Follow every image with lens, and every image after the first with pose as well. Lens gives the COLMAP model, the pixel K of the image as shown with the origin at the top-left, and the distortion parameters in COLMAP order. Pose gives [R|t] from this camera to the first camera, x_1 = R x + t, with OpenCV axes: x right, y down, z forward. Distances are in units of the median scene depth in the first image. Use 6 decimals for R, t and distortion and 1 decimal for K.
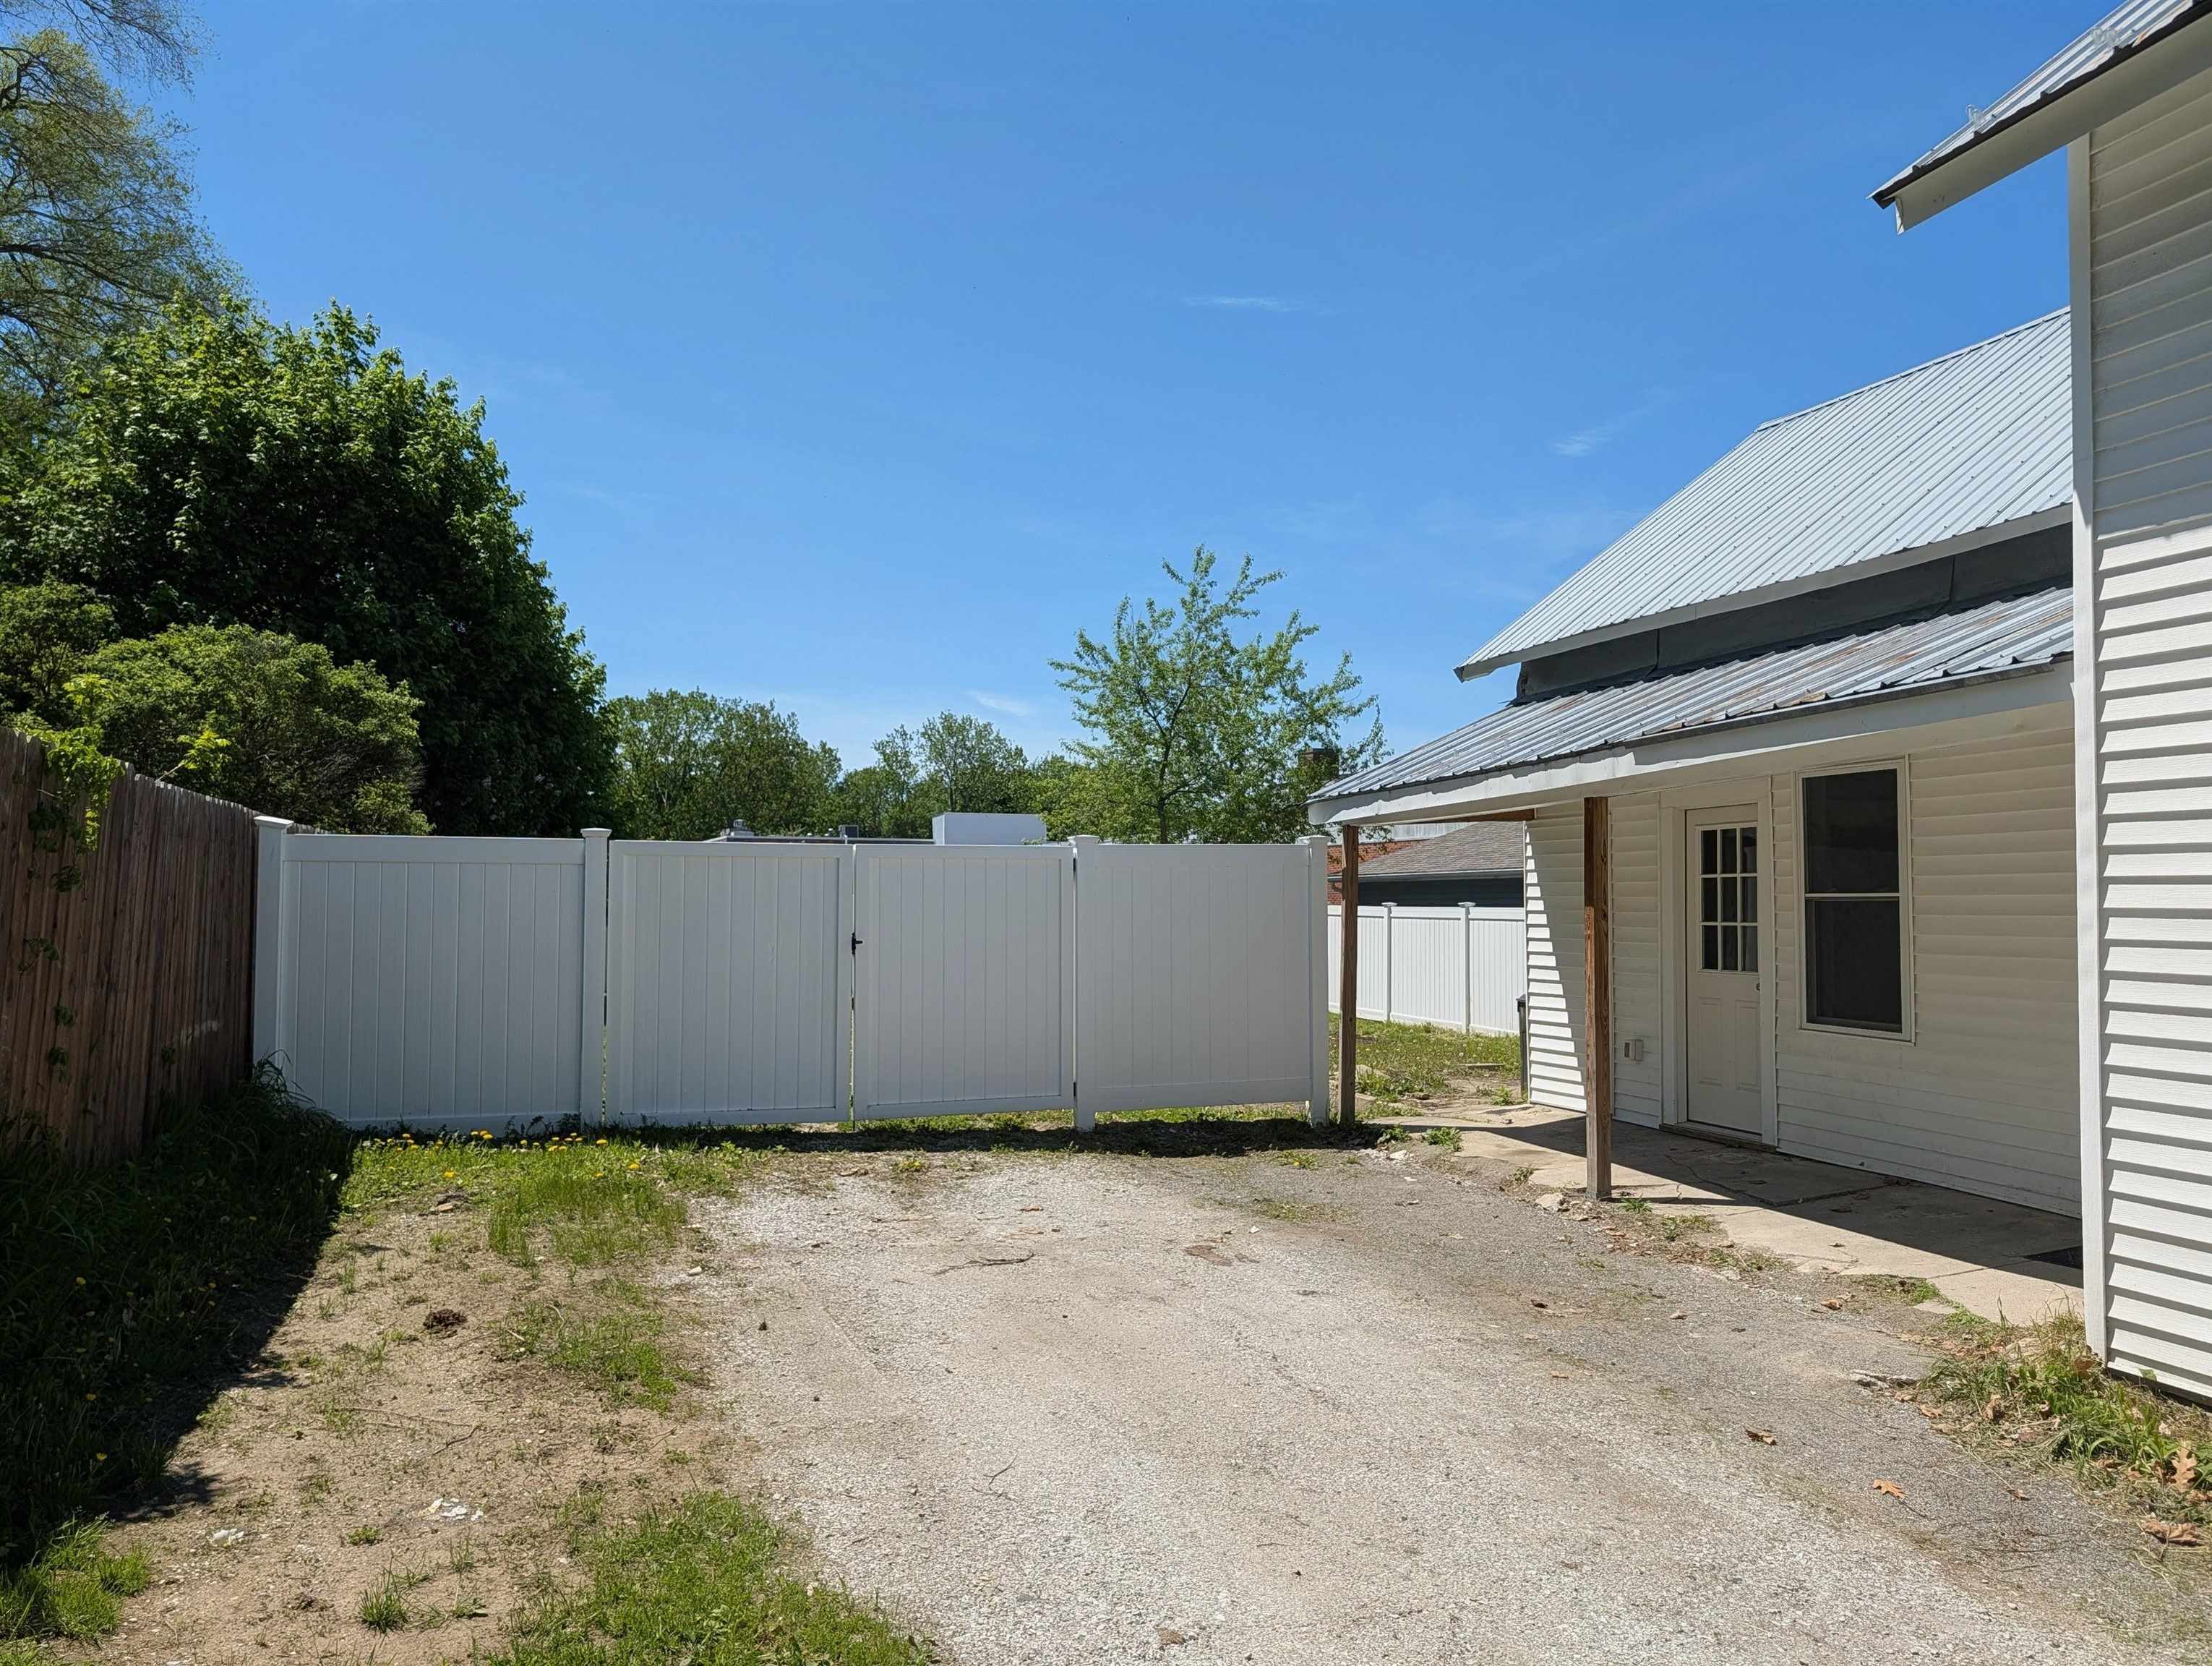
lens RADIAL K [[1577.5, 0, 1096.9], [0, 1577.5, 850.7], [0, 0, 1]] dist [0.007648, -0.002840]
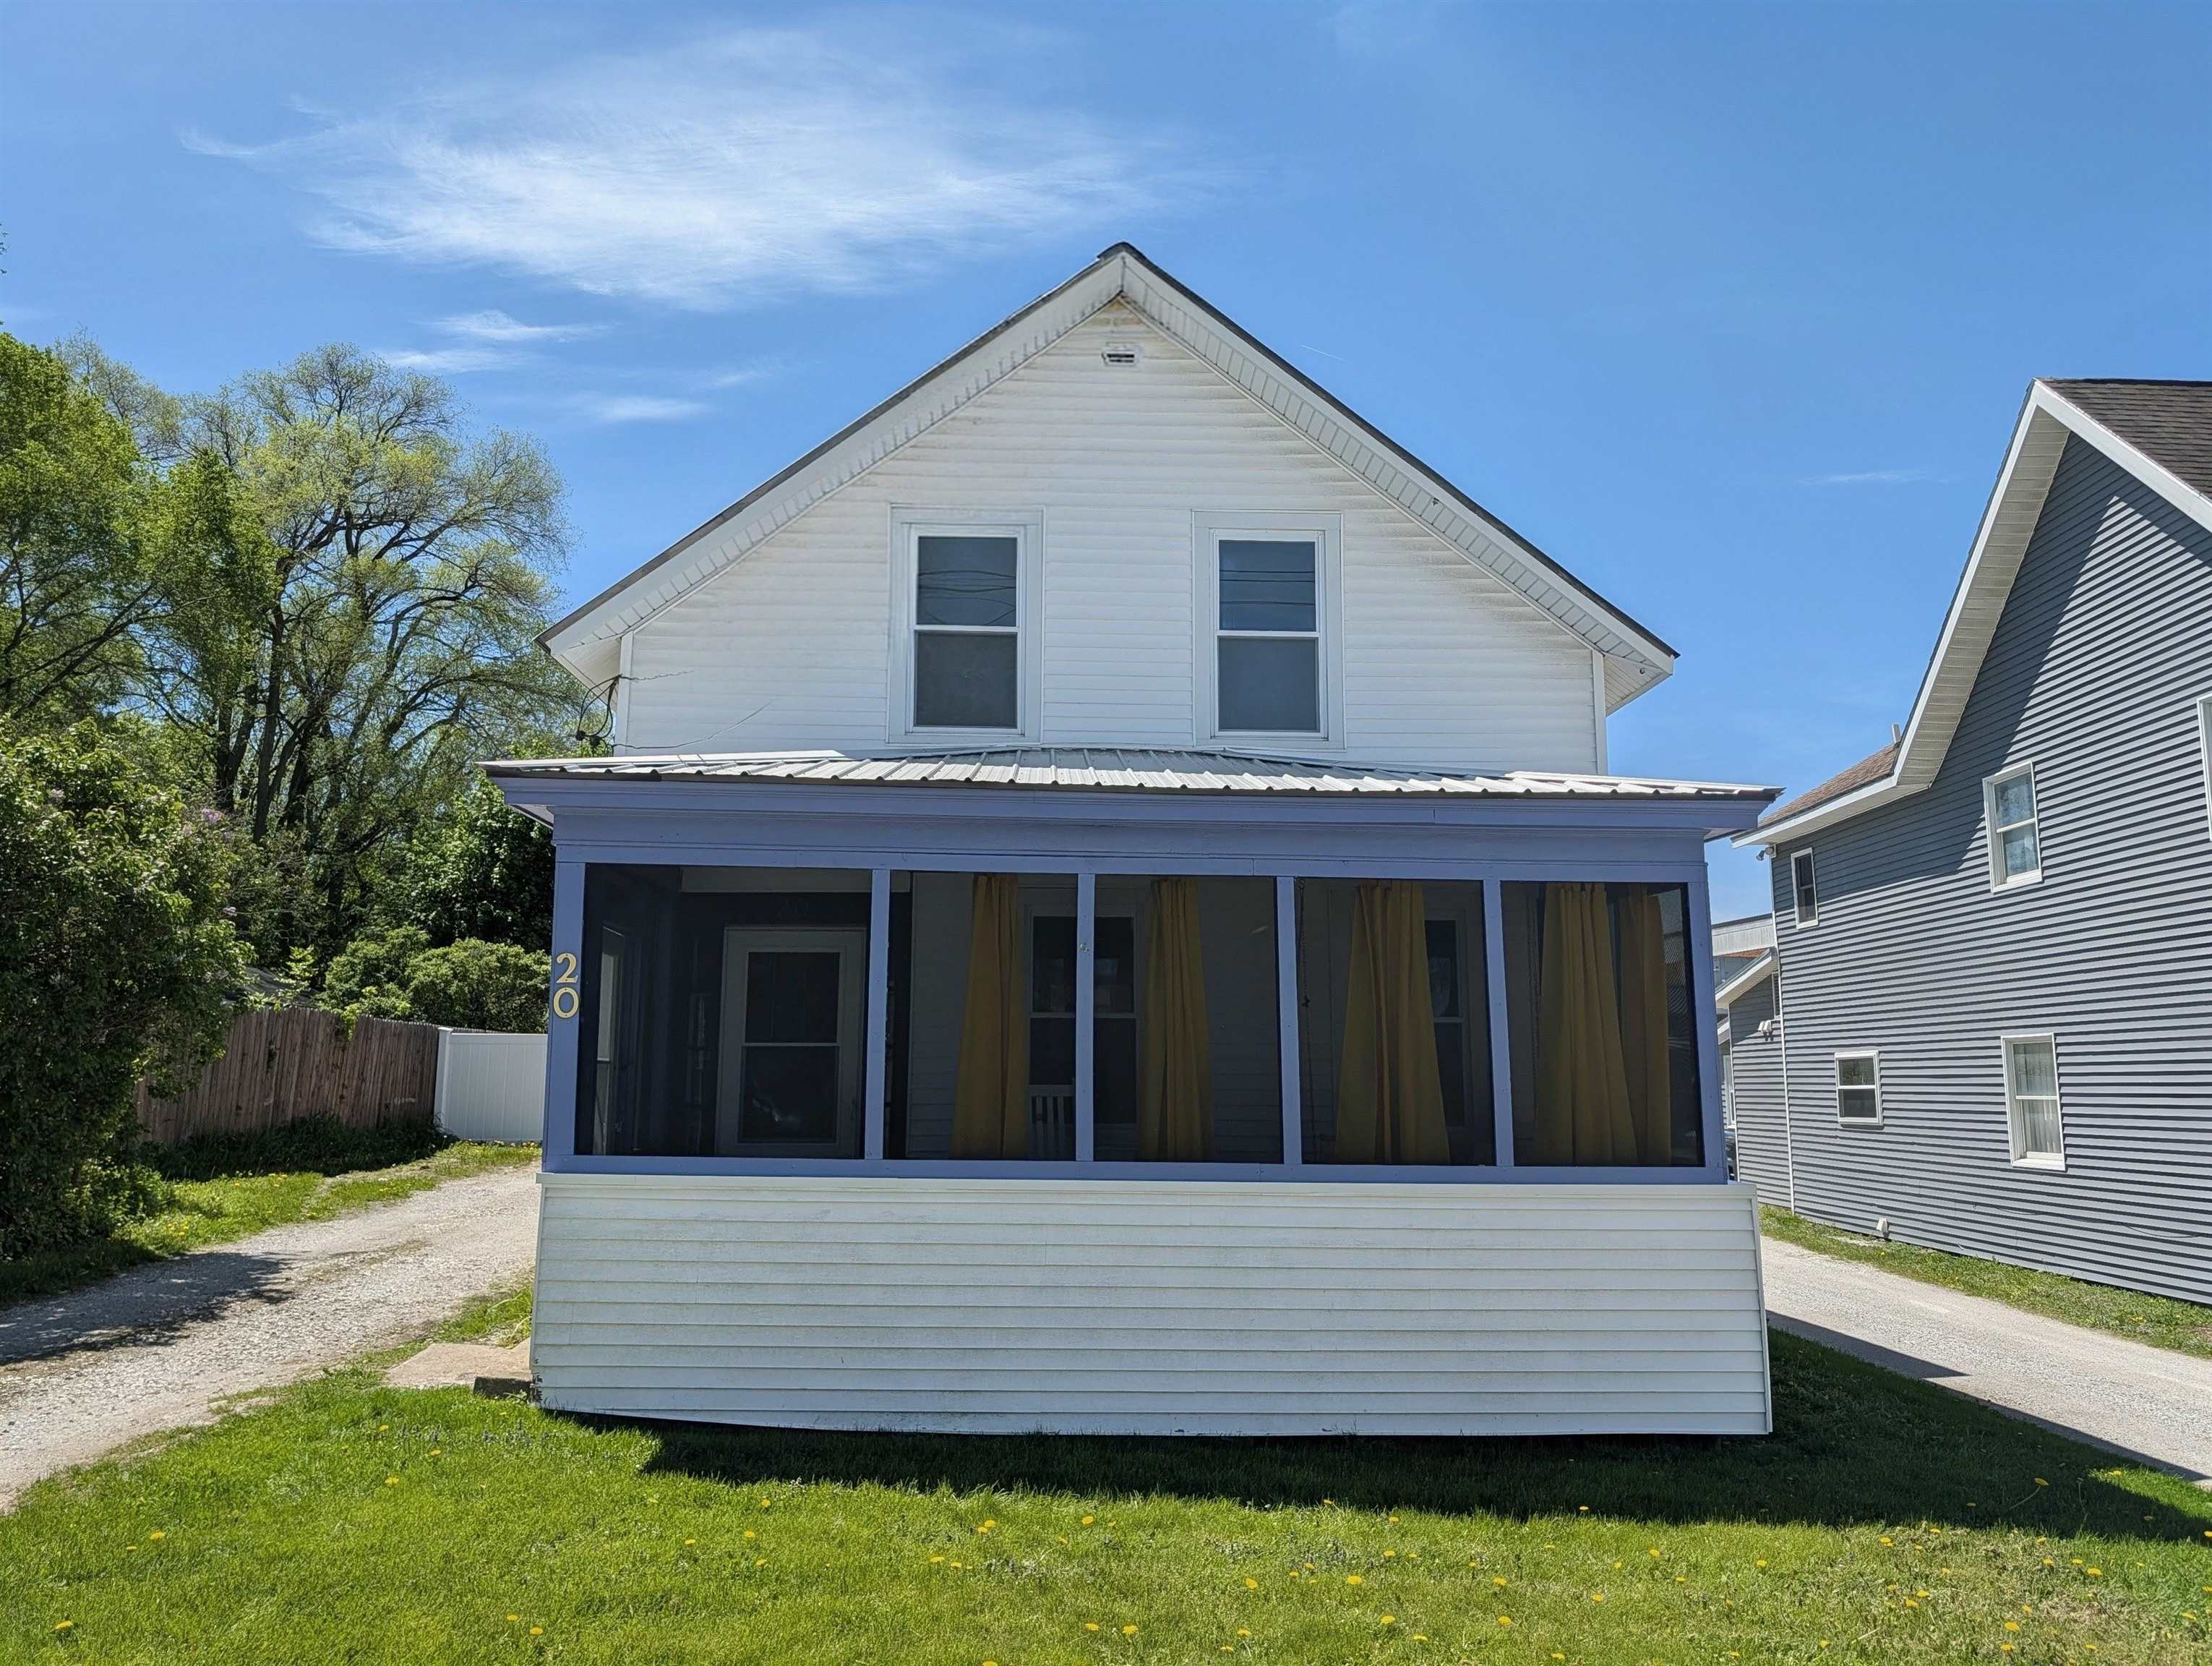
lens RADIAL K [[1577.5, 0, 1096.9], [0, 1577.5, 850.7], [0, 0, 1]] dist [0.007648, -0.002840]
pose [[0.965379, -0.037293, -0.258170, 0.801183], [0.007376, 0.993234, -0.115892, -0.000315], [0.260745, 0.109976, 0.959123, -0.850830]]
